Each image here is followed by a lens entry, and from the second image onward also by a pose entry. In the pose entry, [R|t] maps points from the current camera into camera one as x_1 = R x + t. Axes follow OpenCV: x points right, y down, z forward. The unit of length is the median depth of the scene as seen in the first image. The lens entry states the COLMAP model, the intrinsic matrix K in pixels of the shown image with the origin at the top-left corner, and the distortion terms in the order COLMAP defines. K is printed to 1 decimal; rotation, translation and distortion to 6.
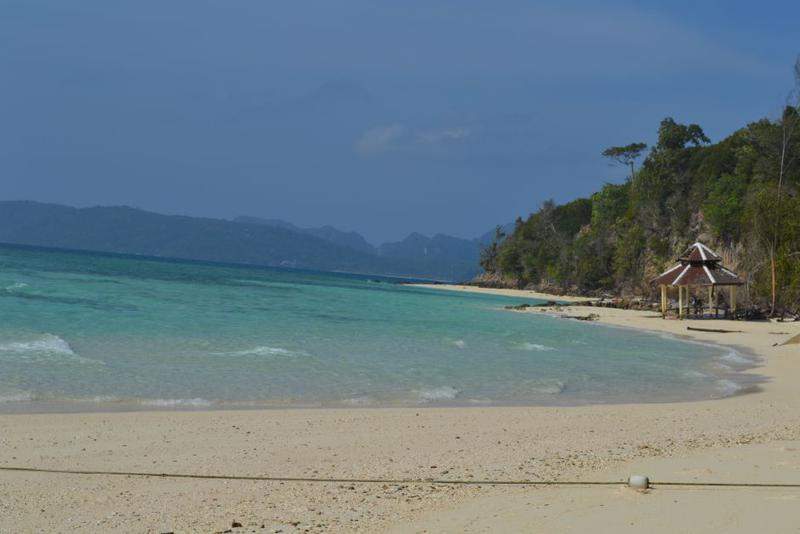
lens RADIAL K [[383.5, 0, 400.0], [0, 383.5, 267.0], [0, 0, 1]] dist [-0.000052, 0.000118]
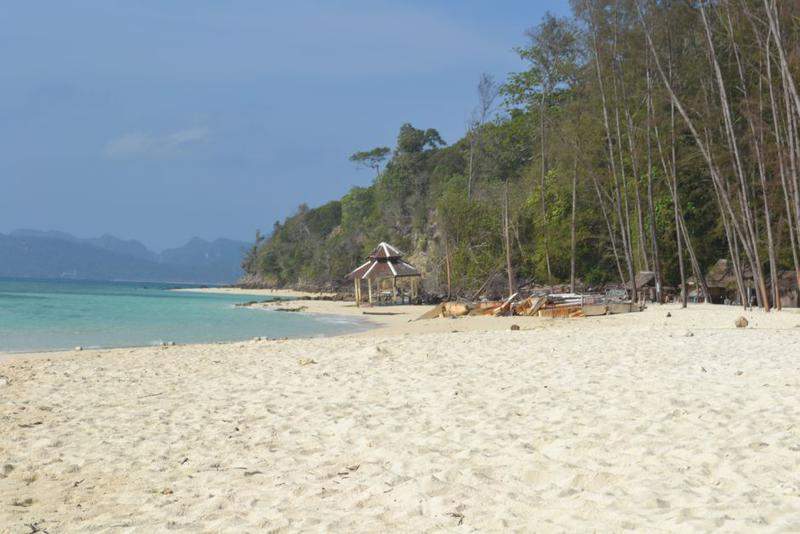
lens RADIAL K [[640.7, 0, 400.0], [0, 640.7, 267.0], [0, 0, 1]] dist [-0.006441, 0.000744]
pose [[0.998128, -0.048709, 0.036983, 0.593352], [0.048525, 0.998805, 0.005867, 0.003250], [-0.037224, -0.004062, 0.999299, -0.803393]]
